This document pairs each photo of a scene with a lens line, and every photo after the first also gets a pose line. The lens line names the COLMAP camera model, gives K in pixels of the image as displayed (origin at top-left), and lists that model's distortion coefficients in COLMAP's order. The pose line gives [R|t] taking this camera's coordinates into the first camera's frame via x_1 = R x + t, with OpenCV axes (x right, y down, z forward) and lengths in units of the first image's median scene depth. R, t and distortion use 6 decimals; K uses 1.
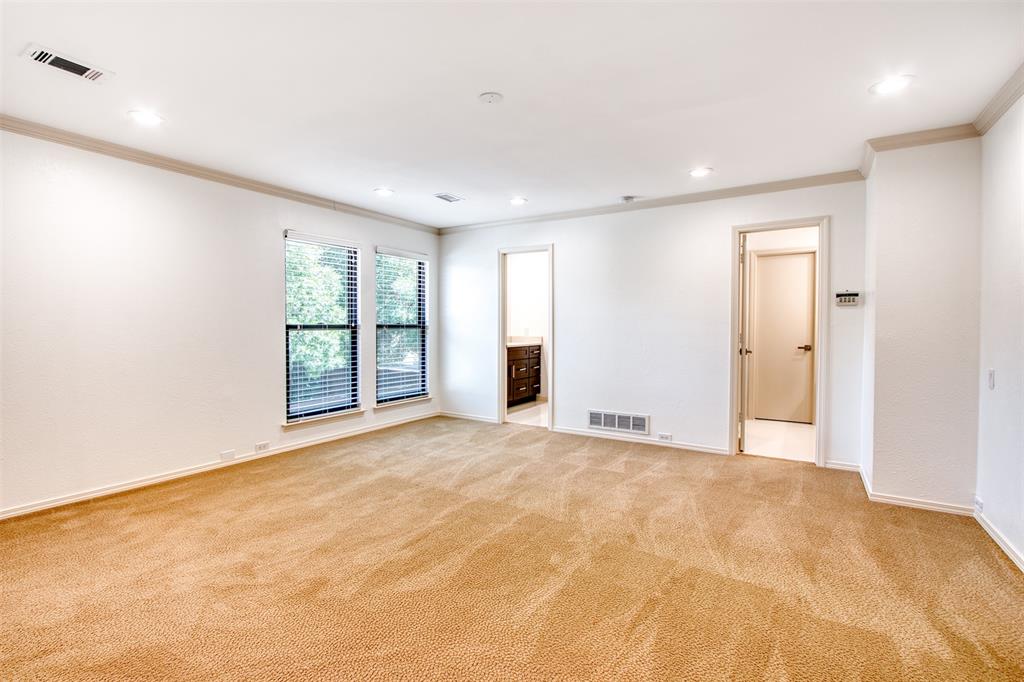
lens RADIAL K [[488.1, 0, 512.0], [0, 488.1, 341.0], [0, 0, 1]] dist [0.001182, 0.000275]
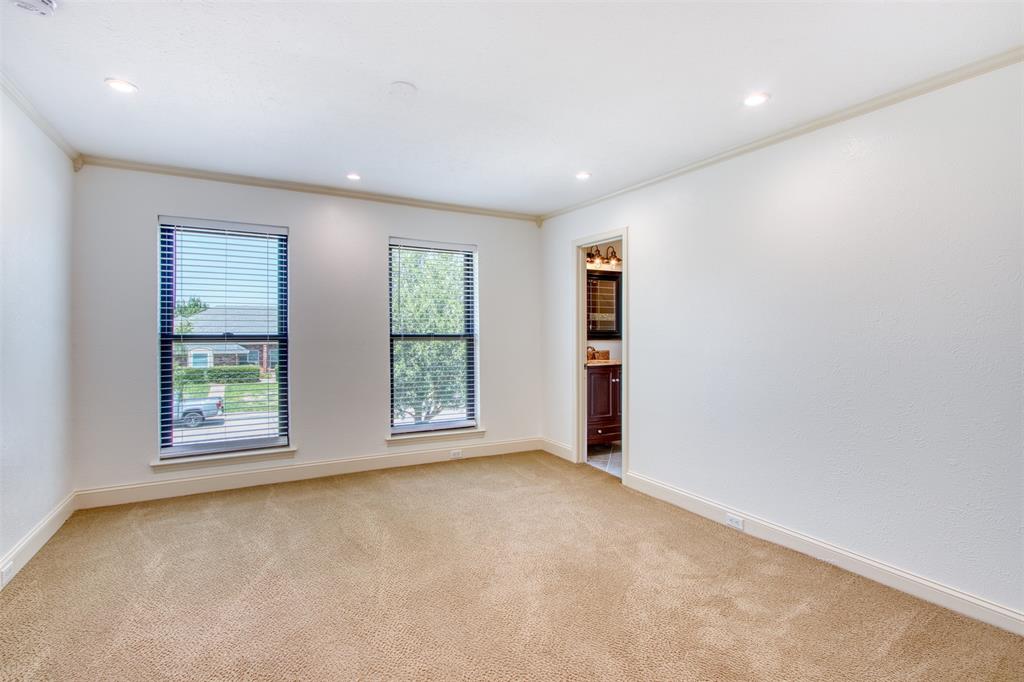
lens RADIAL K [[488.1, 0, 512.0], [0, 488.1, 341.0], [0, 0, 1]] dist [0.001182, 0.000275]
pose [[0.881630, 0.007635, -0.471880, 0.232996], [-0.017370, 0.999717, -0.016278, -0.011891], [0.471622, 0.022548, 0.881513, 0.355731]]
